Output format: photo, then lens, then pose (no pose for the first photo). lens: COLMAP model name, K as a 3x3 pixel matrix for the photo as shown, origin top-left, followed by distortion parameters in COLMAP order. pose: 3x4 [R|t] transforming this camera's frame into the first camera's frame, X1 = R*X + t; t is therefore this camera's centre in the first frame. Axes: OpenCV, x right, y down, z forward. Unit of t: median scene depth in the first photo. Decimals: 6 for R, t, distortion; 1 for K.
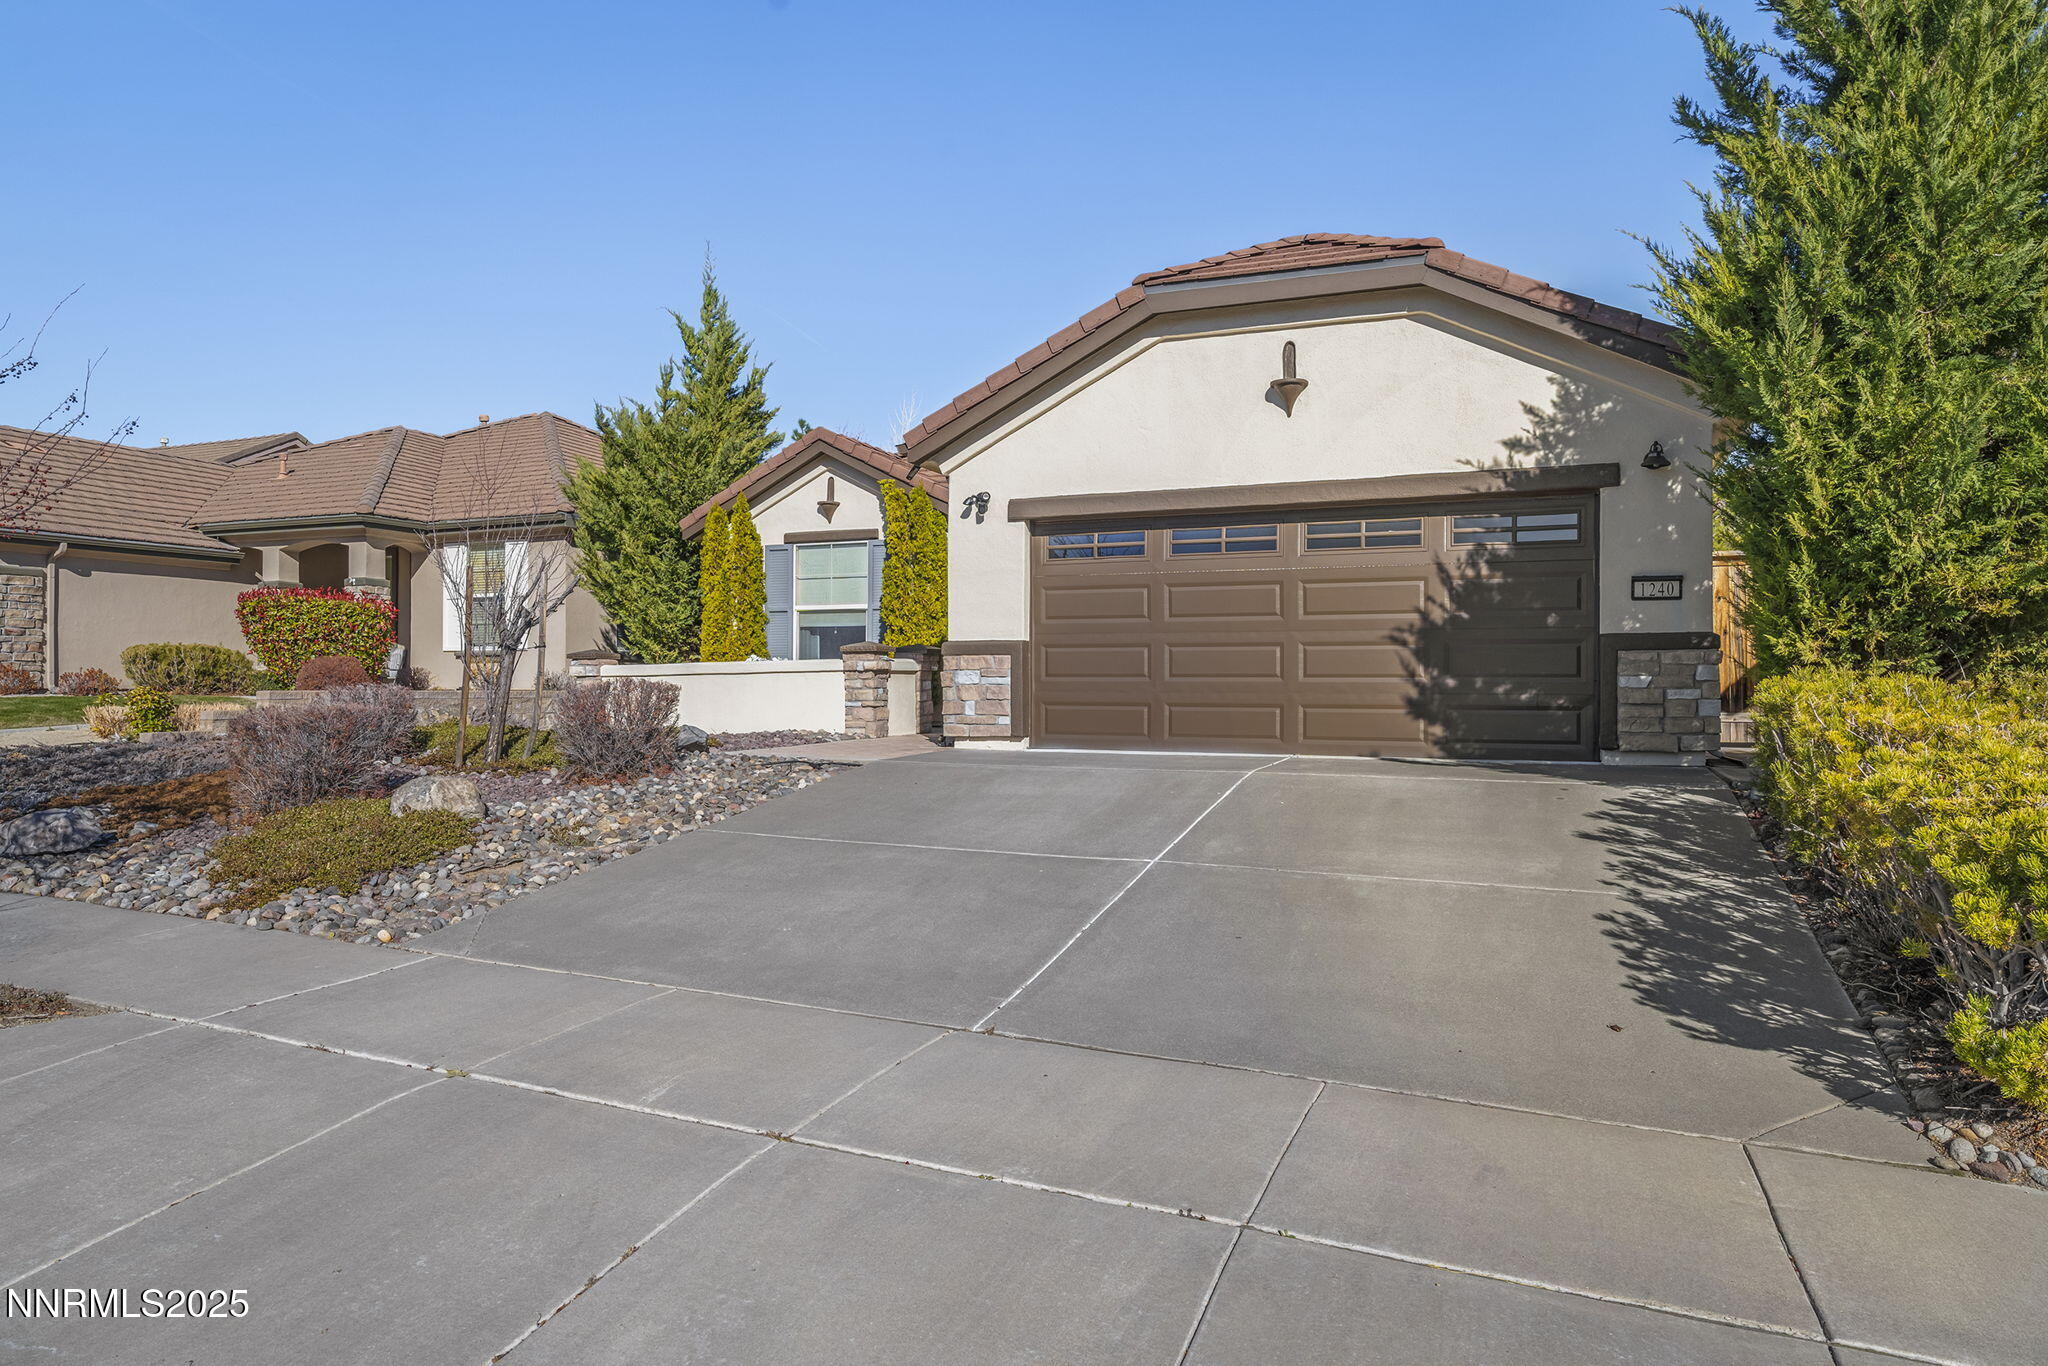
lens RADIAL K [[1151.4, 0, 1028.4], [0, 1151.4, 676.2], [0, 0, 1]] dist [-0.000513, 0.000136]
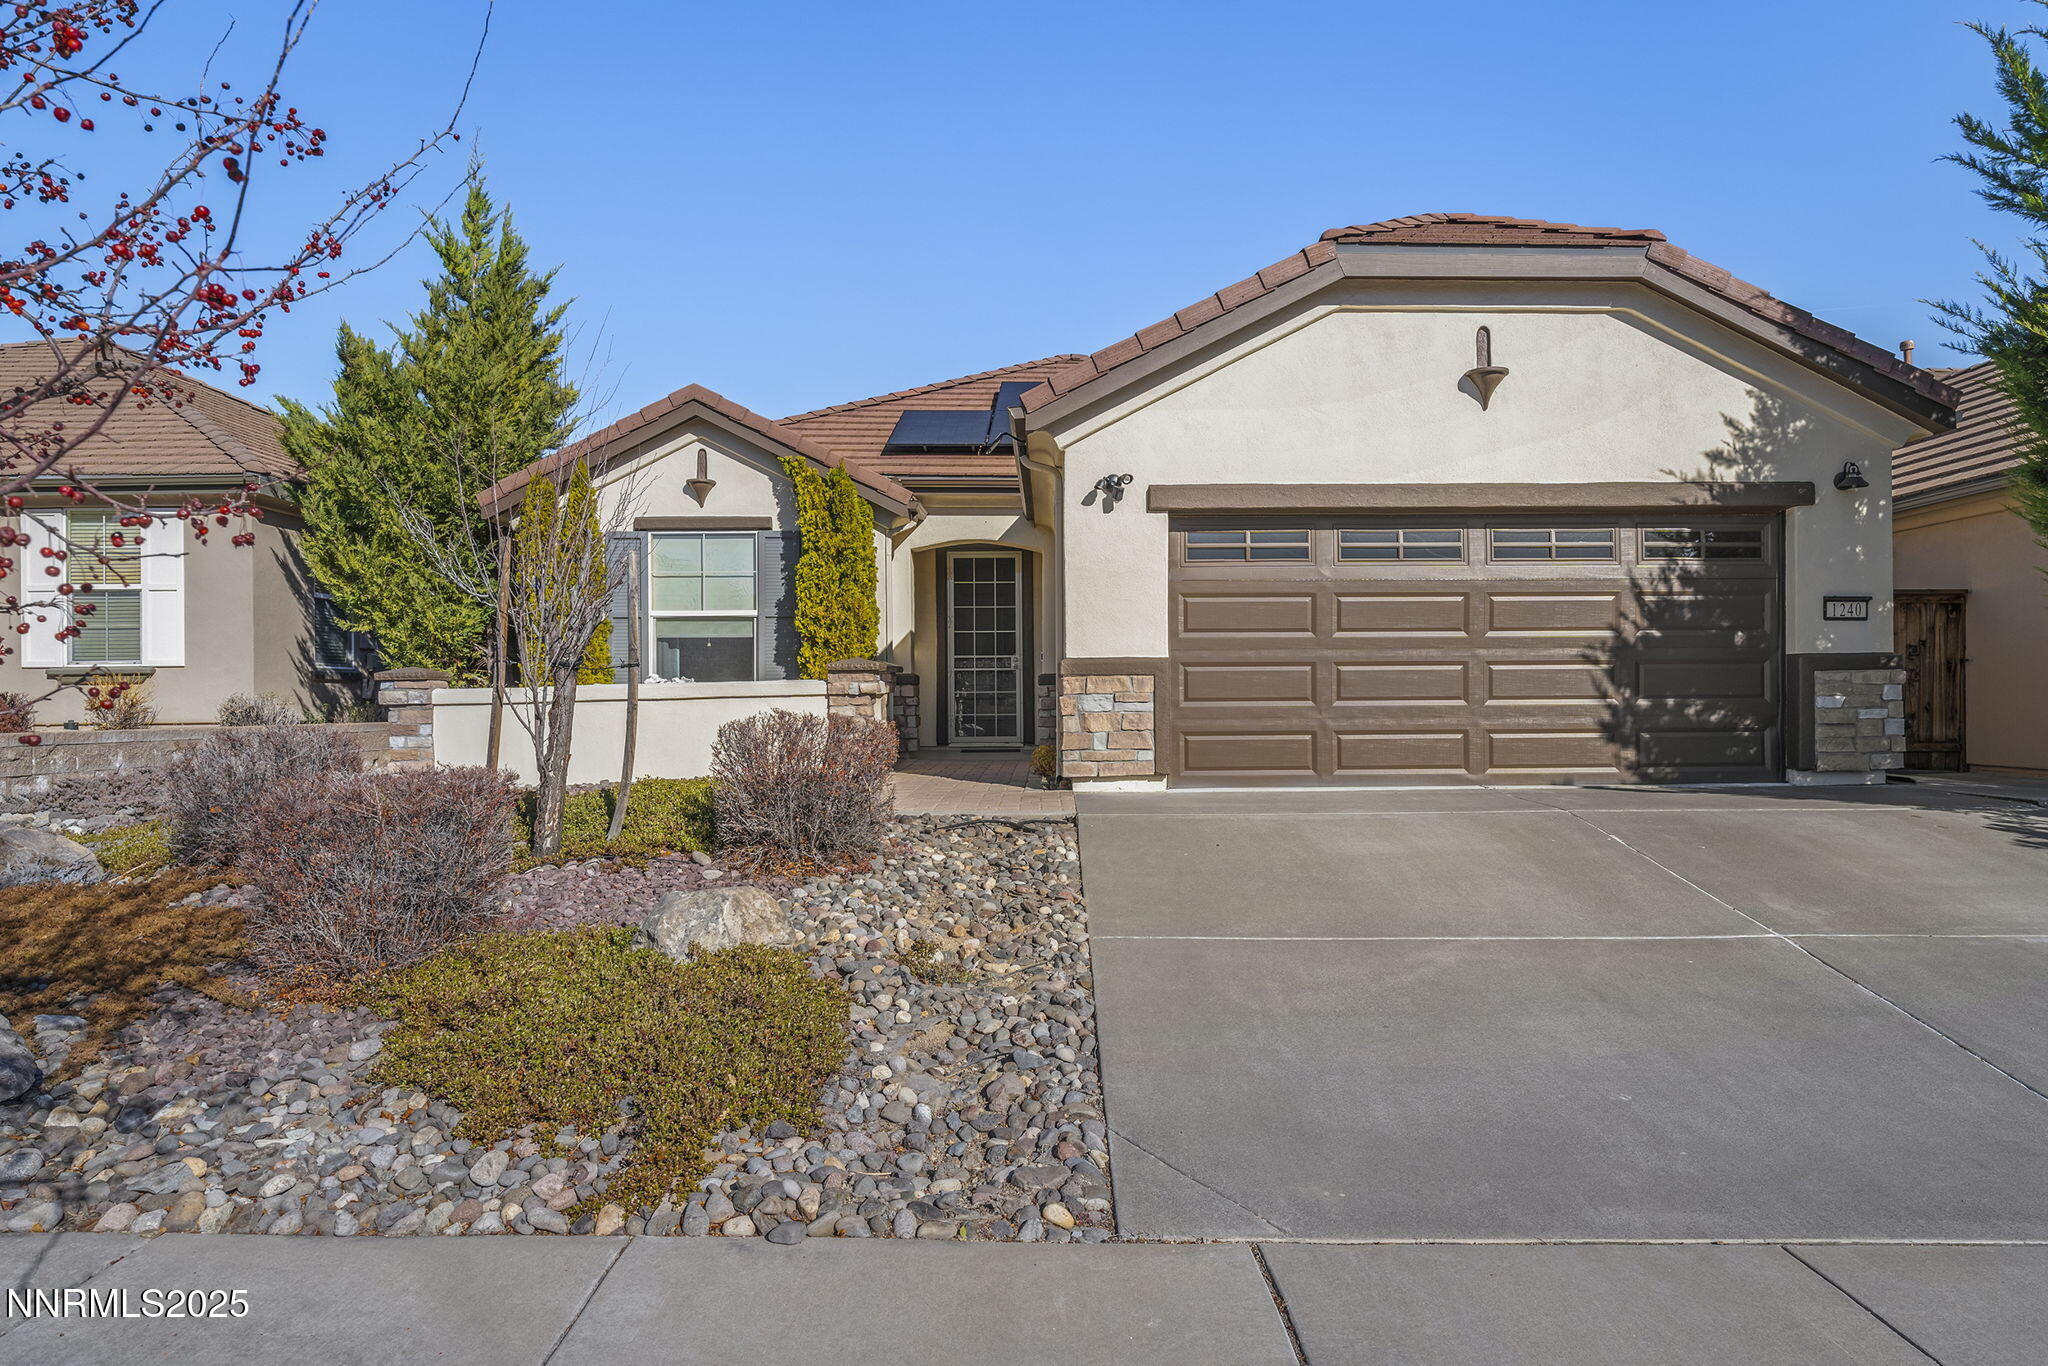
lens RADIAL K [[1167.1, 0, 1034.8], [0, 1167.1, 694.9], [0, 0, 1]] dist [-0.004694, -0.000619]
pose [[0.927342, -0.009625, 0.374091, -0.402103], [0.007920, 0.999950, 0.006094, -0.010255], [-0.374131, -0.002688, 0.927372, 0.261357]]
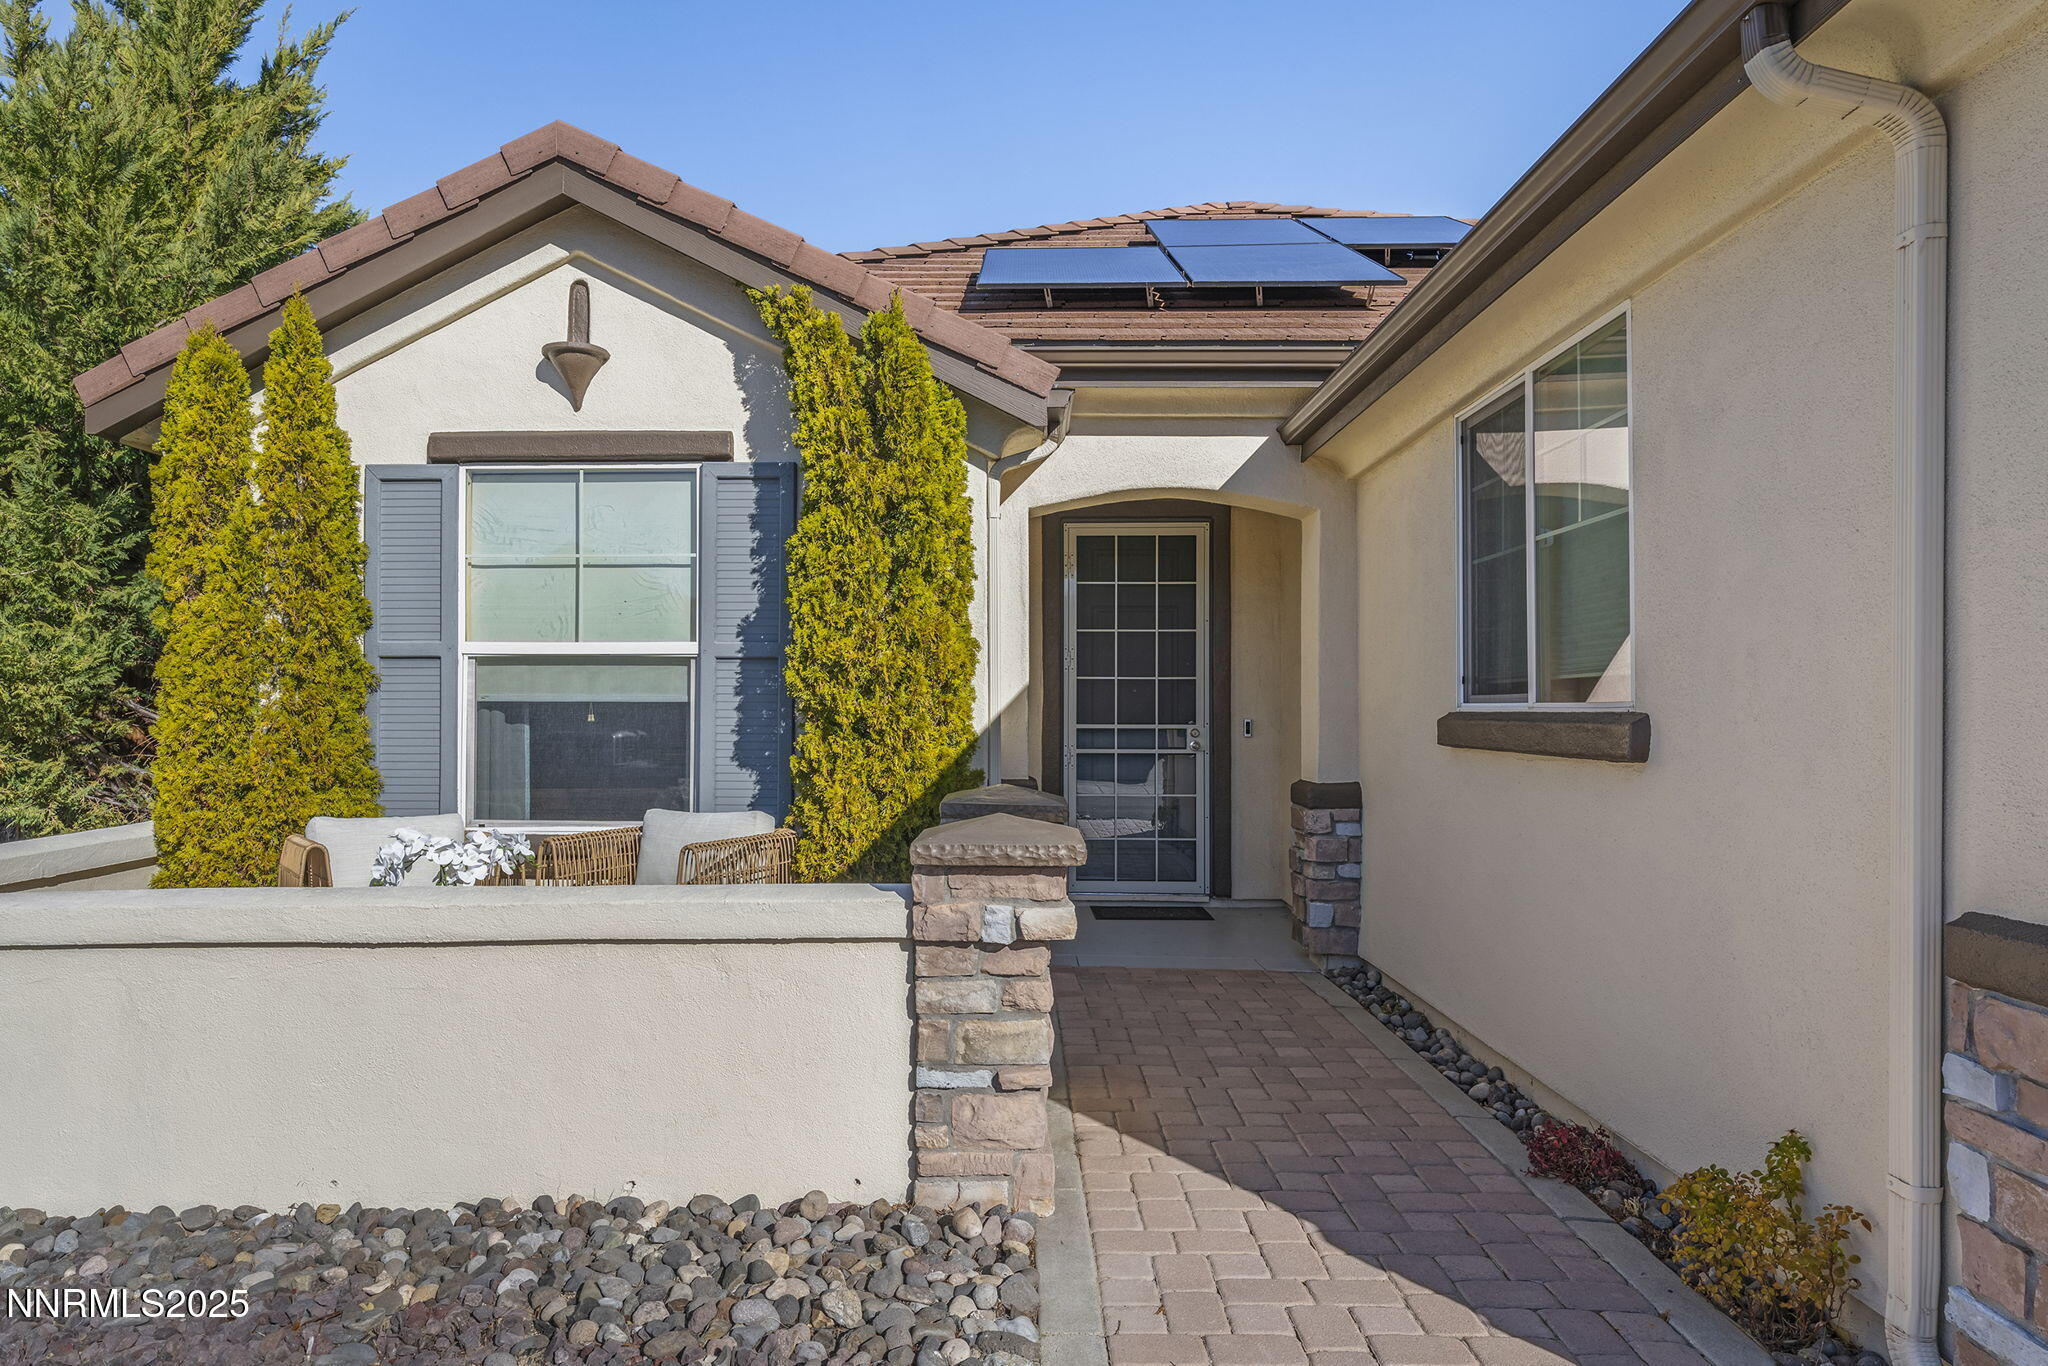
lens RADIAL K [[1251.4, 0, 931.5], [0, 1251.4, 696.2], [0, 0, 1]] dist [0.008335, 0.002073]
pose [[0.948331, 0.002068, 0.317275, -0.293929], [-0.000845, 0.999992, -0.003992, -0.067150], [-0.317281, 0.003518, 0.948325, 0.926457]]
